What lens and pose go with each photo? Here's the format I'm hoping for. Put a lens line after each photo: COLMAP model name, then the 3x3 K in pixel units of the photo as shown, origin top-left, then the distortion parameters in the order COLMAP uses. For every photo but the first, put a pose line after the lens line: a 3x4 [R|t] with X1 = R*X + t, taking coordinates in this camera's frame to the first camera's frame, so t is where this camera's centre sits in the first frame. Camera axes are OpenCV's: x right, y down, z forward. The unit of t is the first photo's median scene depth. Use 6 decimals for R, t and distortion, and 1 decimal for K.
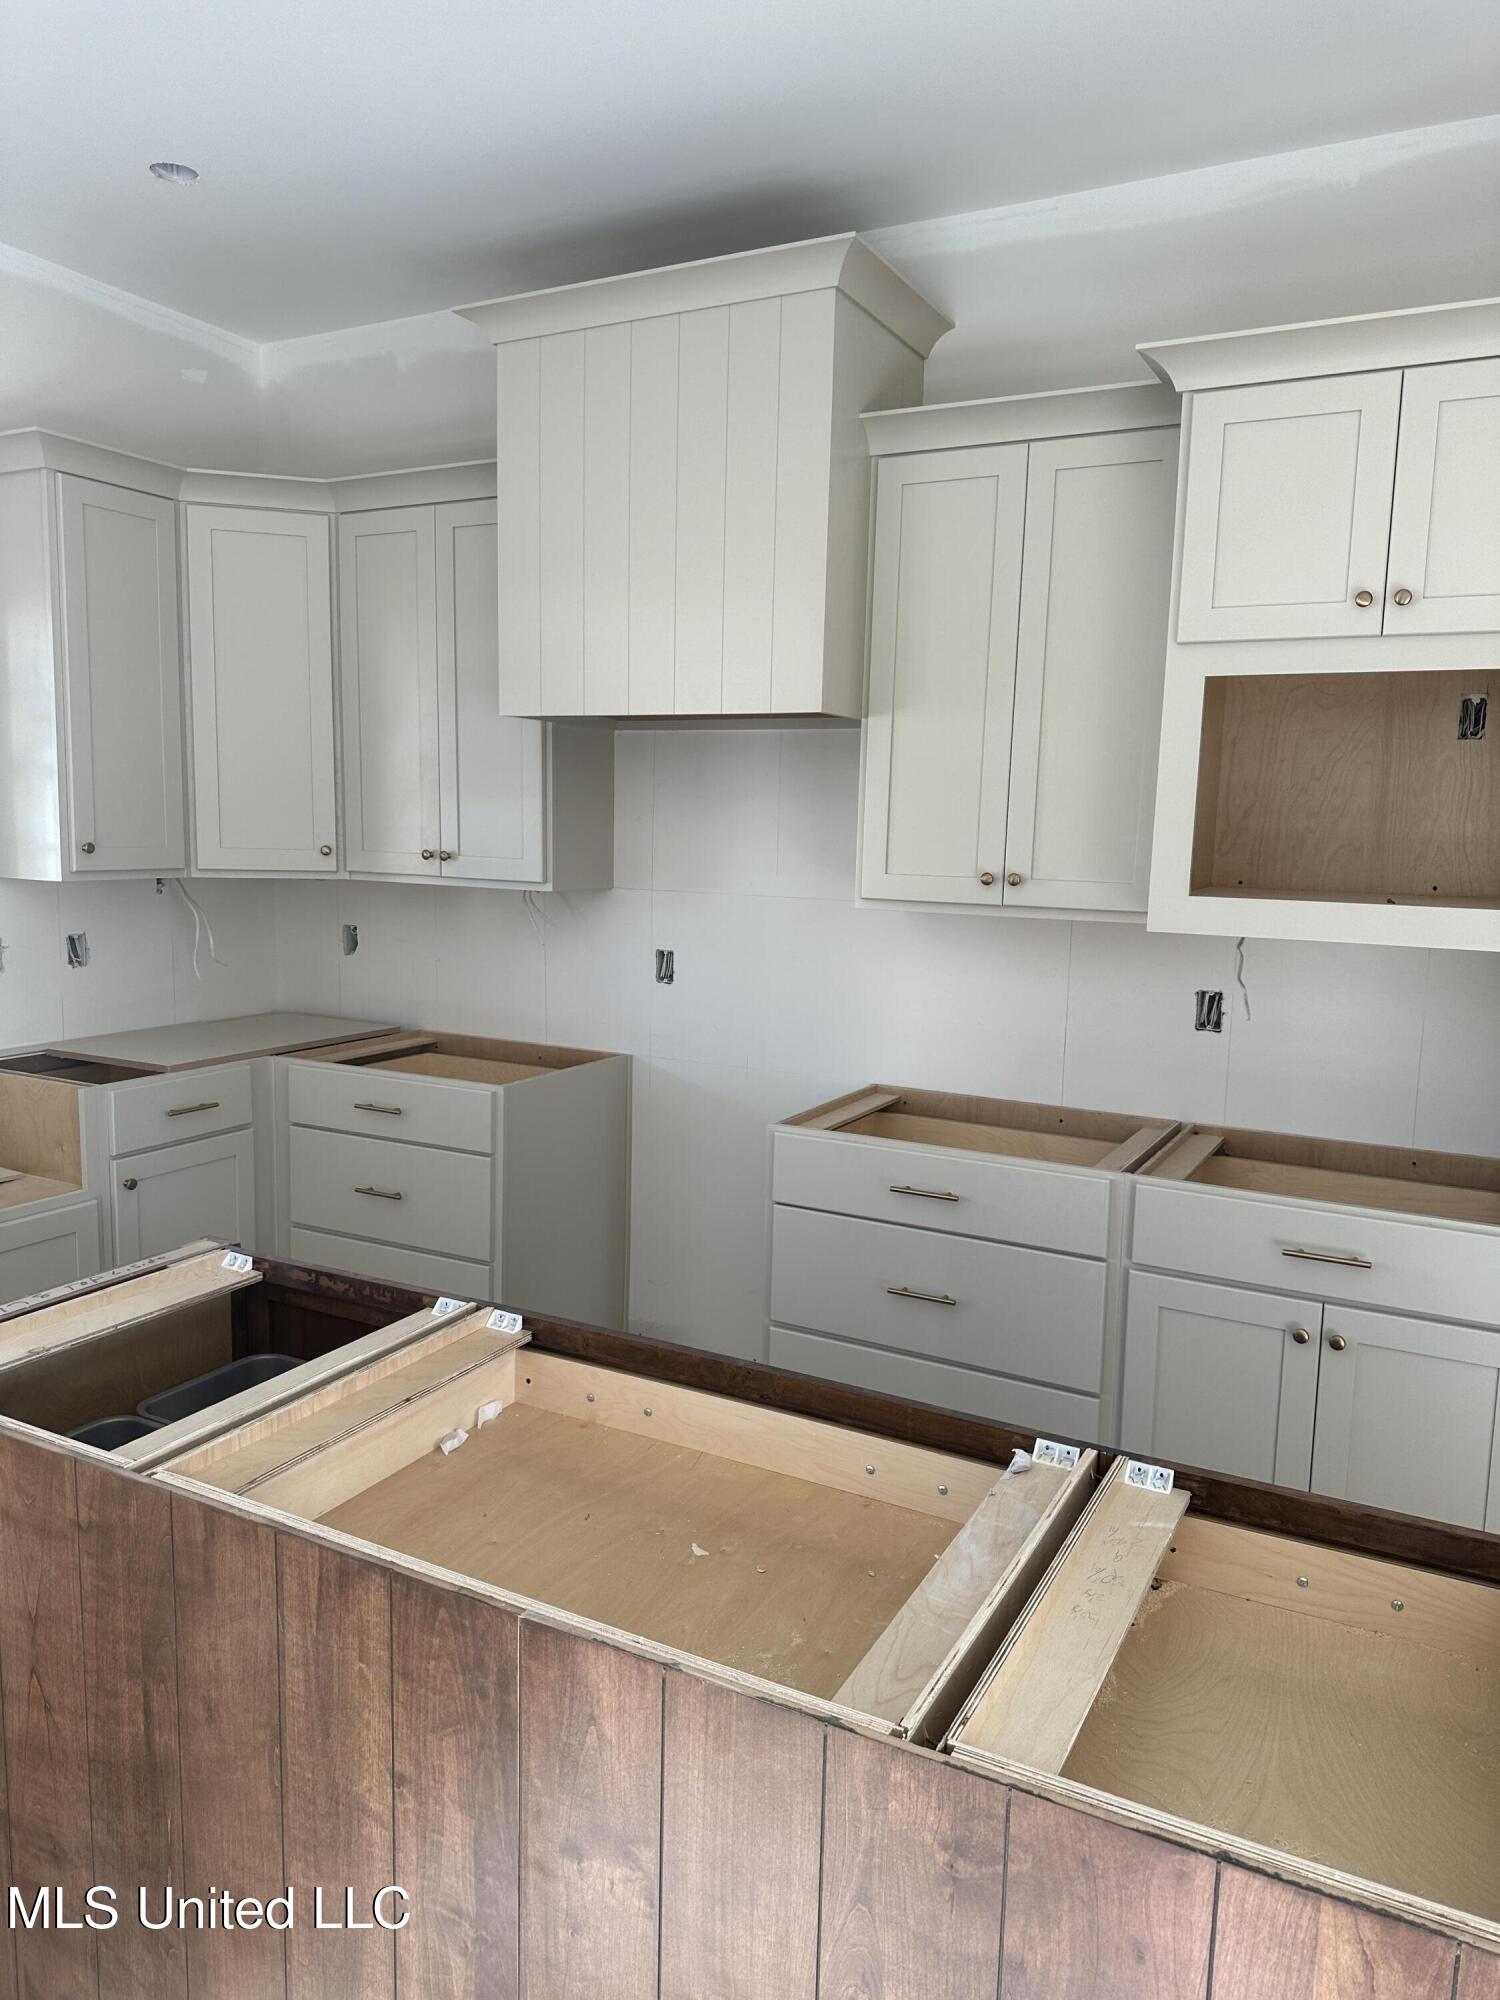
lens RADIAL K [[1399.1, 0, 746.5], [0, 1399.1, 1004.1], [0, 0, 1]] dist [0.052425, -0.056265]
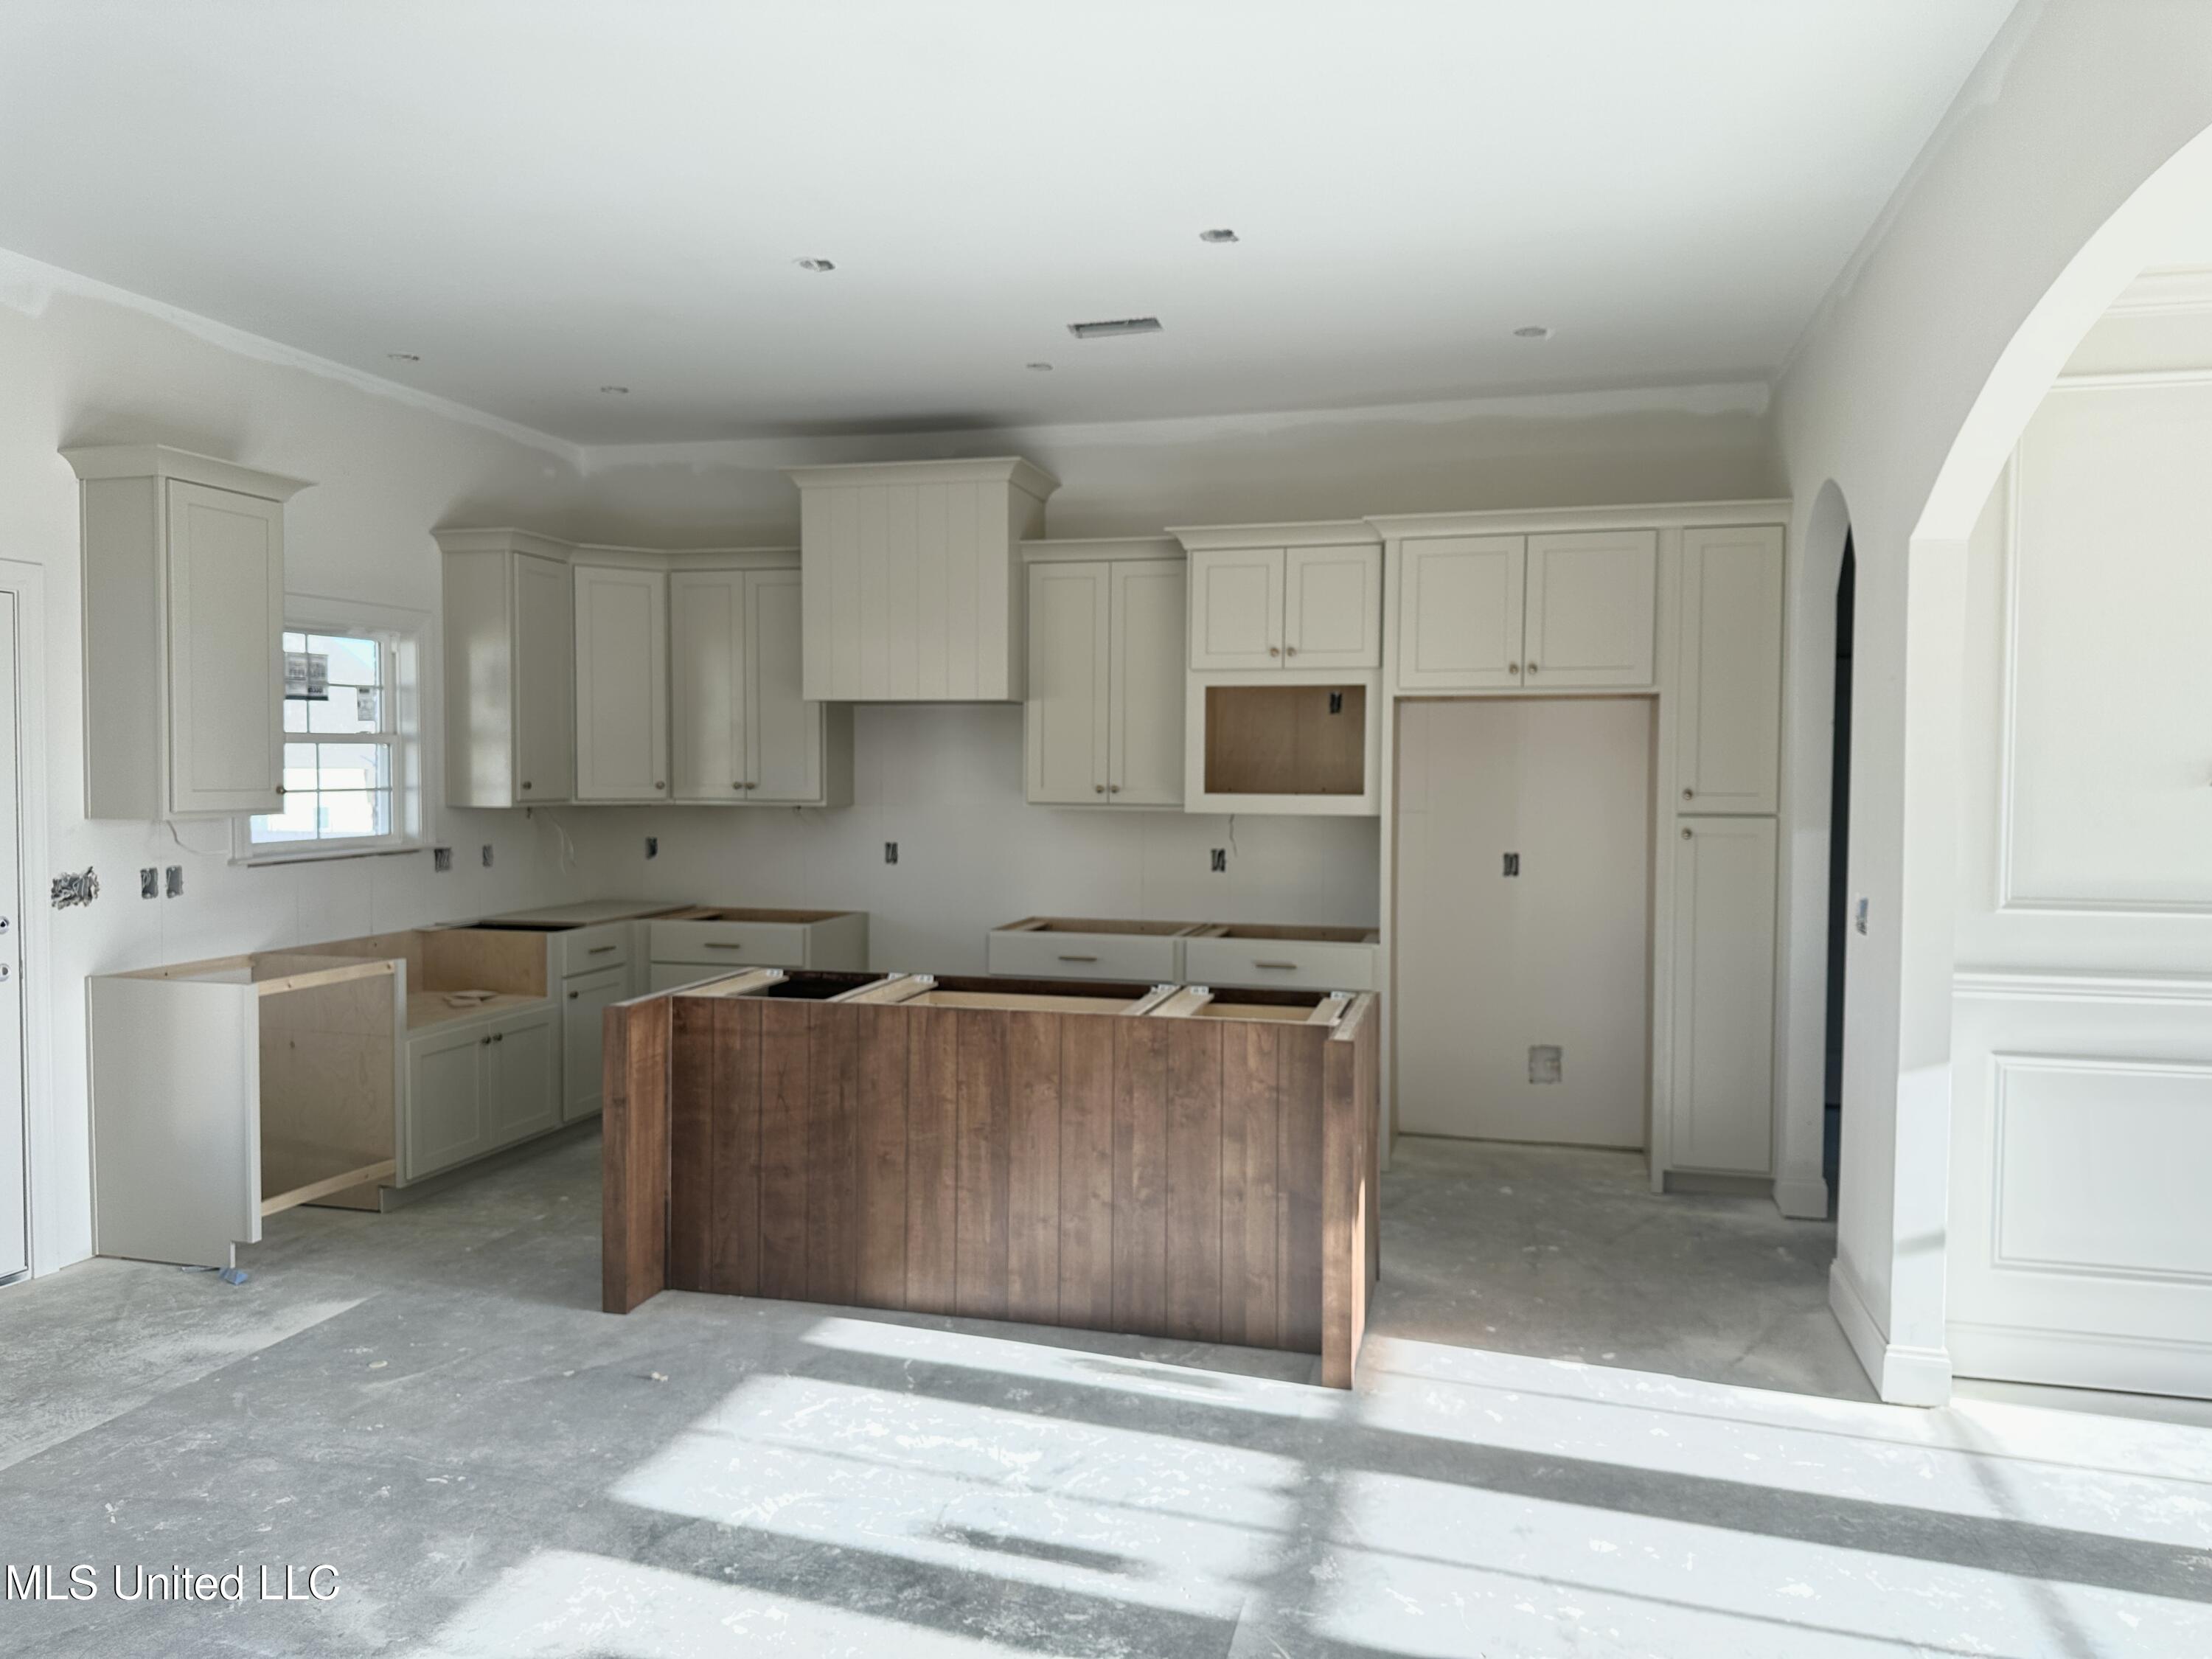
lens RADIAL K [[1547.4, 0, 1105.1], [0, 1547.4, 825.6], [0, 0, 1]] dist [0.052425, -0.056265]
pose [[0.971505, -0.025968, 0.235594, -0.293943], [0.047492, 0.995149, -0.086155, 0.130458], [-0.232214, 0.094888, 0.968025, -0.939955]]
